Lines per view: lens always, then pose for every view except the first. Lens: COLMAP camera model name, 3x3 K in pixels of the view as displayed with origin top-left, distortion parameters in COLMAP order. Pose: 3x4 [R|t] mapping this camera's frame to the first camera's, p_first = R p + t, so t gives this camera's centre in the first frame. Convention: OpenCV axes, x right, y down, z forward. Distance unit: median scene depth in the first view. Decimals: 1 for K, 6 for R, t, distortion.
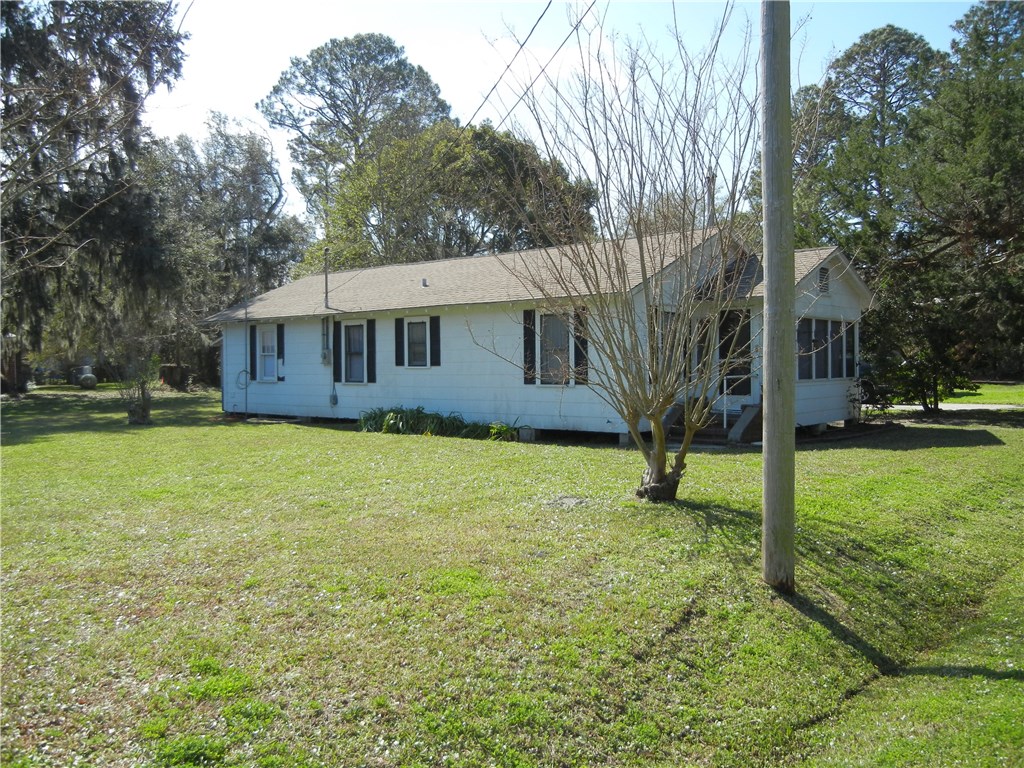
lens RADIAL K [[877.4, 0, 513.2], [0, 877.4, 389.5], [0, 0, 1]] dist [-0.005637, 0.014062]
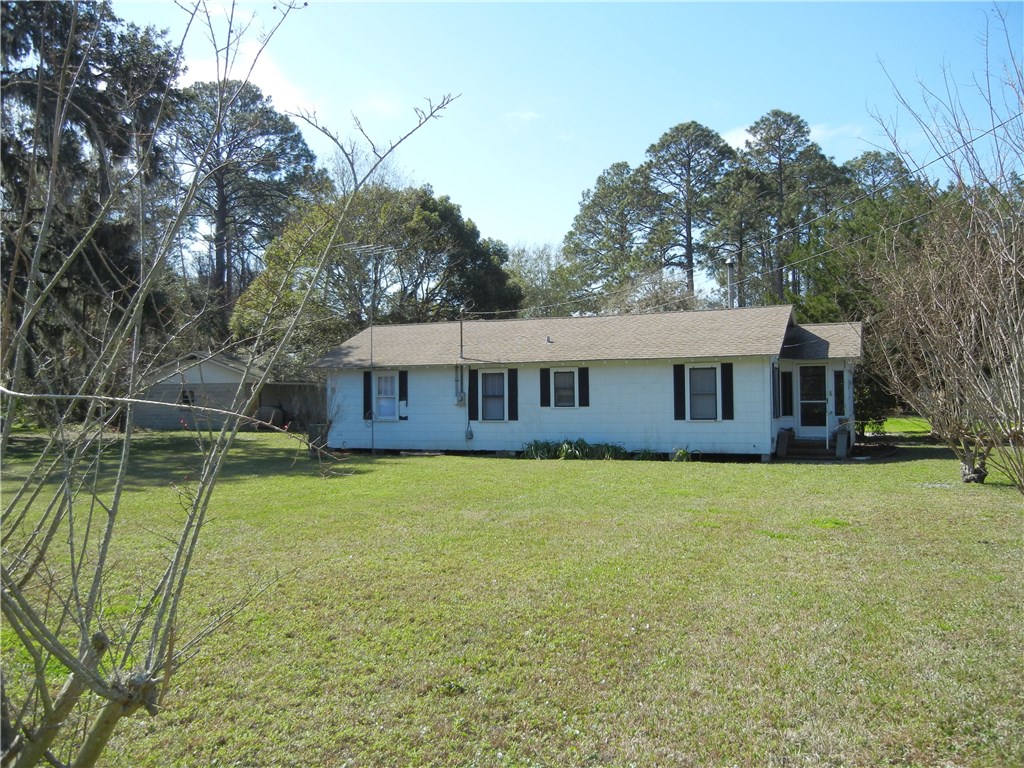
lens RADIAL K [[877.4, 0, 509.5], [0, 877.4, 379.2], [0, 0, 1]] dist [-0.005637, 0.014062]
pose [[0.950461, 0.001261, 0.310841, -0.528752], [0.014542, 0.998716, -0.048518, -0.005561], [-0.310503, 0.050635, 0.949223, -0.165722]]
